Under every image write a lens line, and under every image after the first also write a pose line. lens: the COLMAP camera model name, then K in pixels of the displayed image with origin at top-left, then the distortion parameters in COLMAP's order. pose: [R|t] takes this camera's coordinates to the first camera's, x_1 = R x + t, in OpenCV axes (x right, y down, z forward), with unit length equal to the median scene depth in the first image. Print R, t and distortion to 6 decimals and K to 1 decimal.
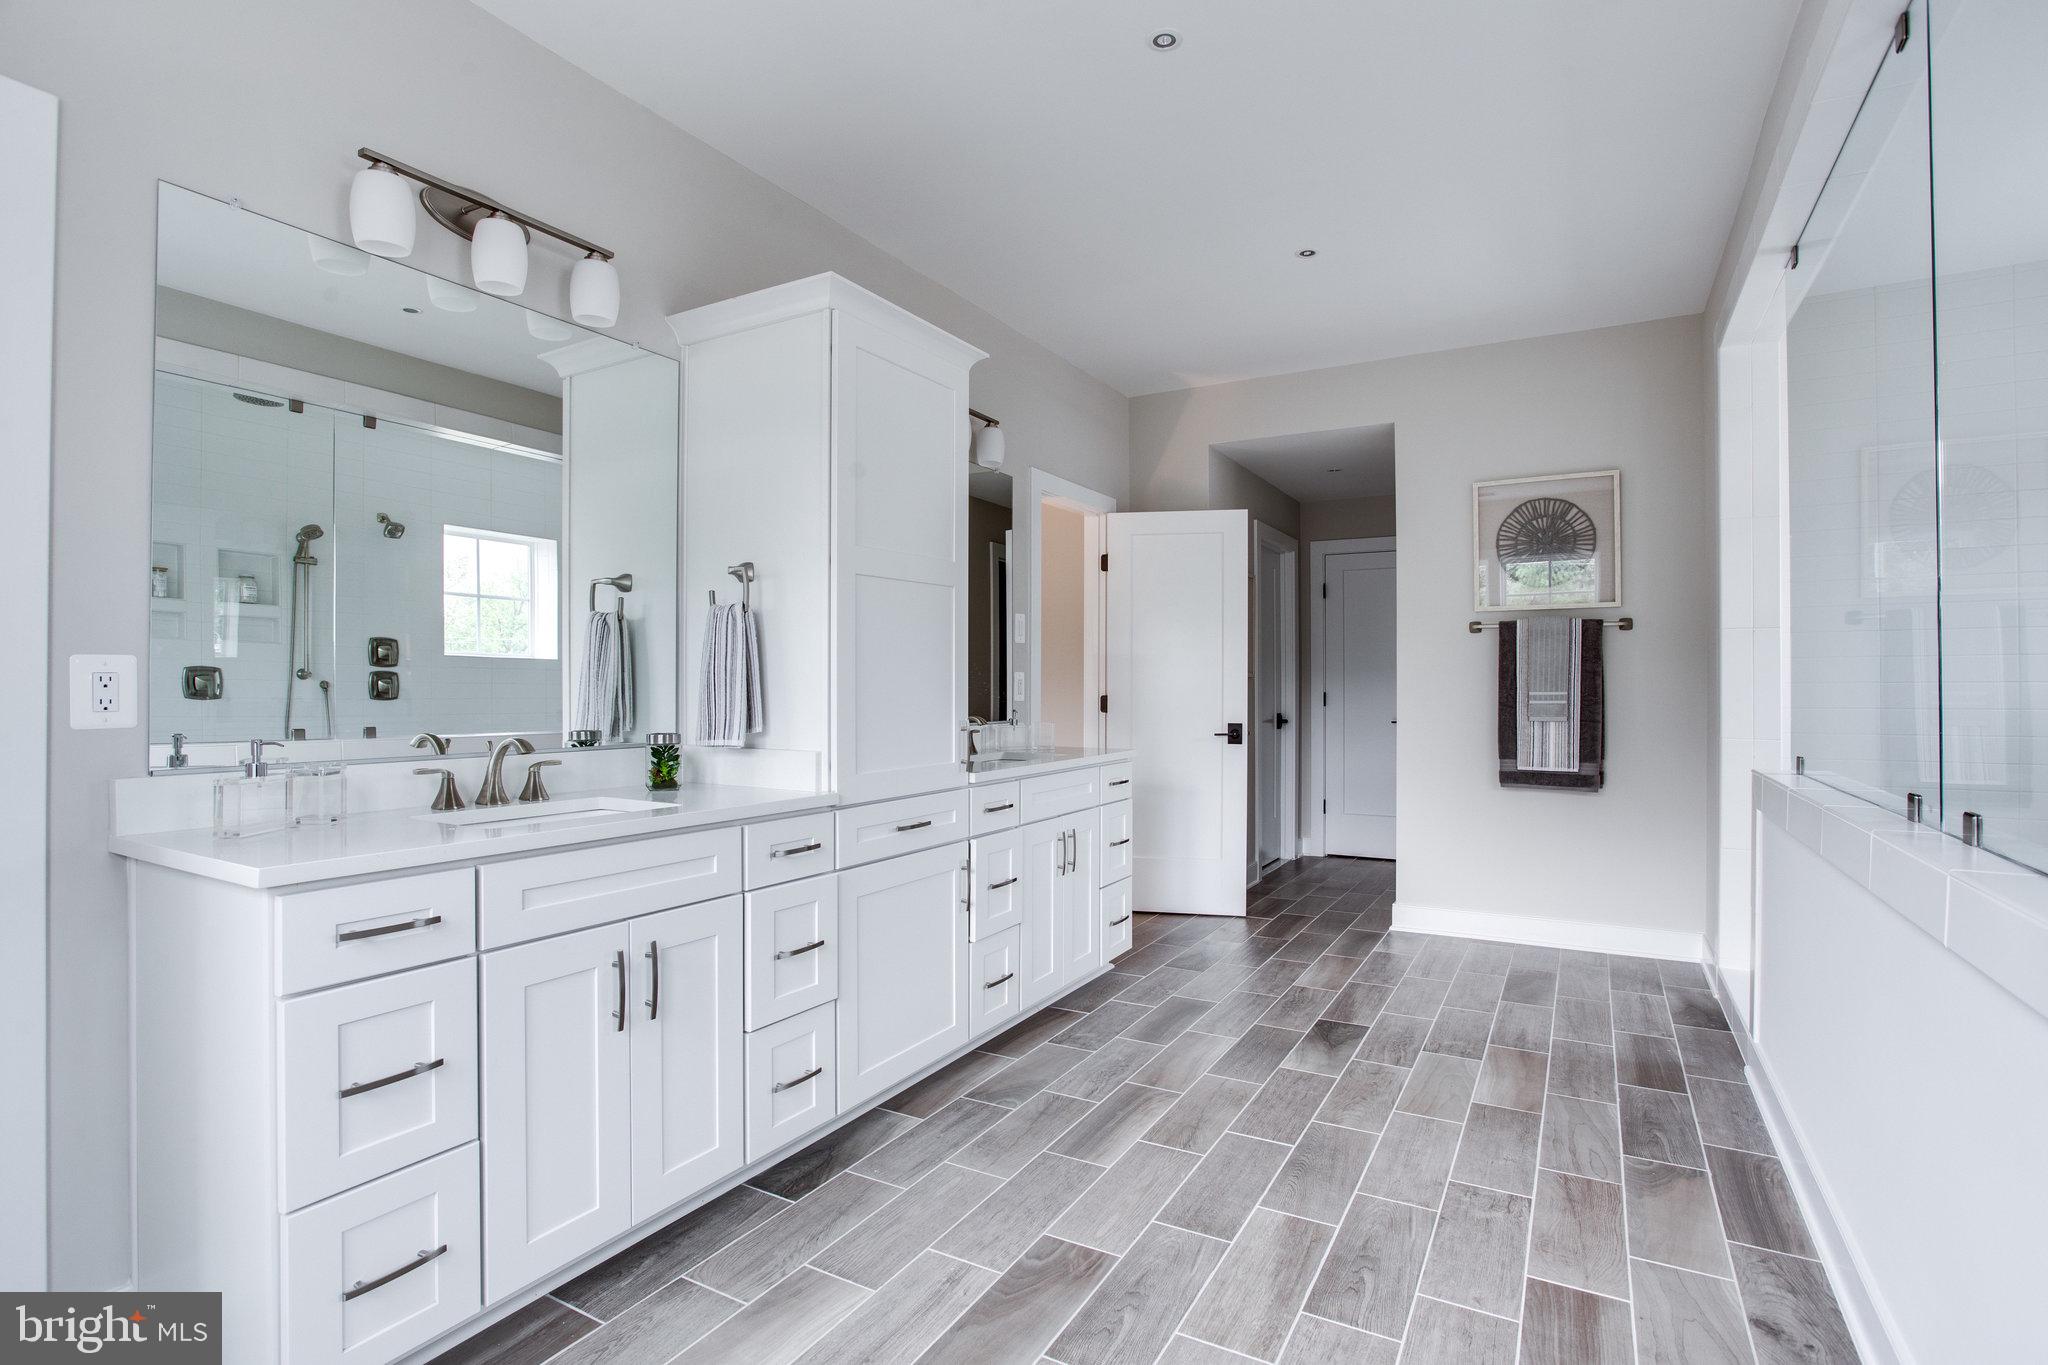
lens RADIAL K [[983.5, 0, 1041.0], [0, 983.5, 681.7], [0, 0, 1]] dist [-0.055560, 0.019612]
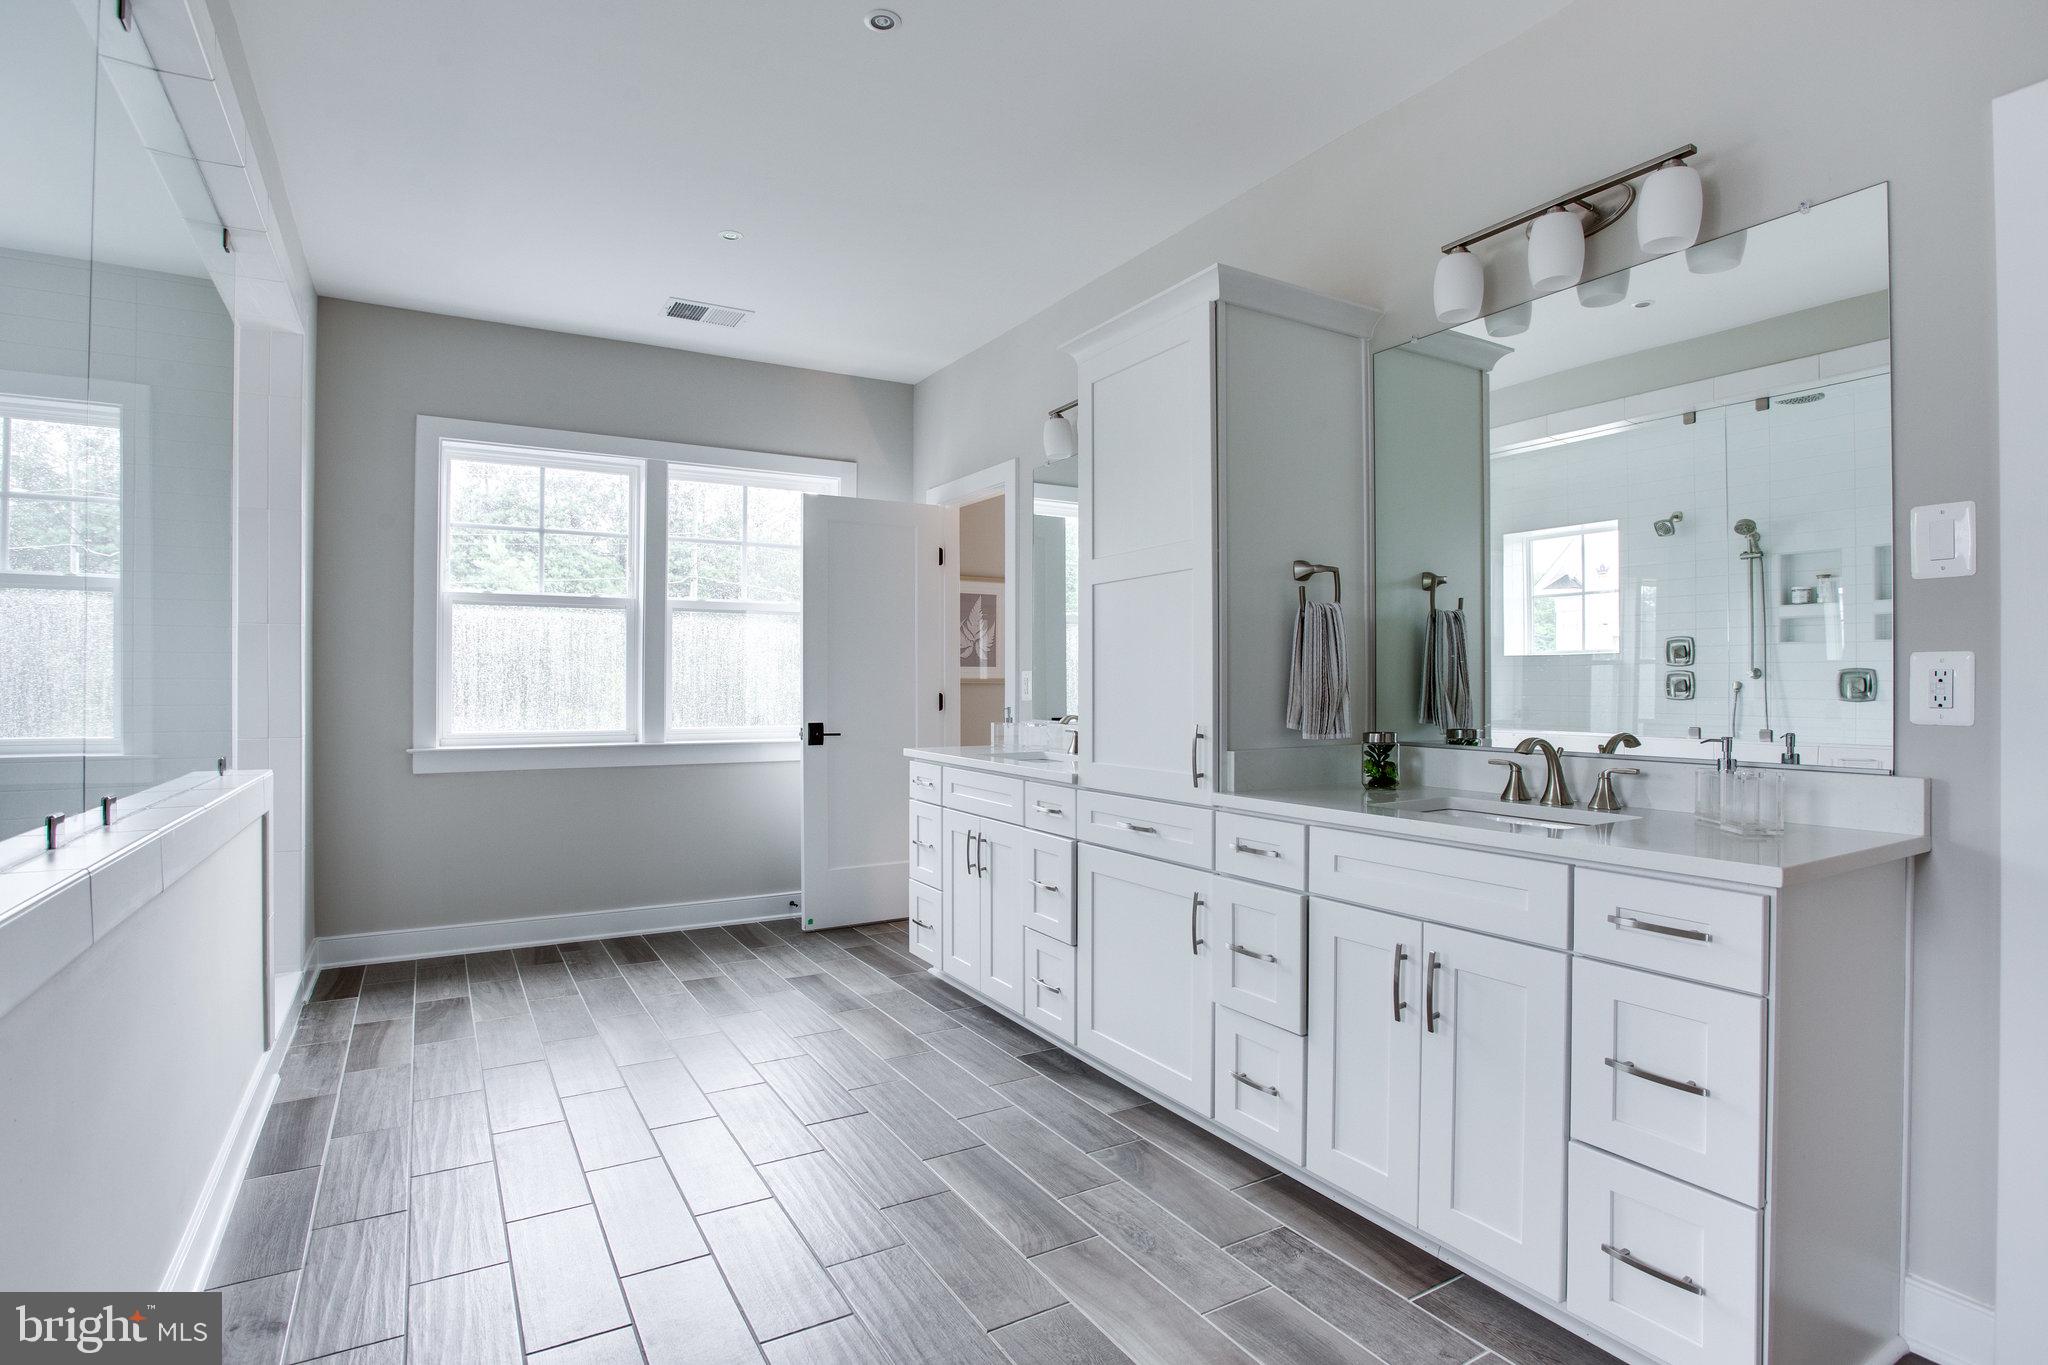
lens RADIAL K [[1007.9, 0, 1024.0], [0, 1007.9, 682.5], [0, 0, 1]] dist [-0.066728, 0.018478]
pose [[-0.498208, -0.002396, -0.867054, 0.699199], [0.002951, 0.999986, -0.004460, 0.005918], [0.867052, -0.004781, -0.498194, 1.231957]]
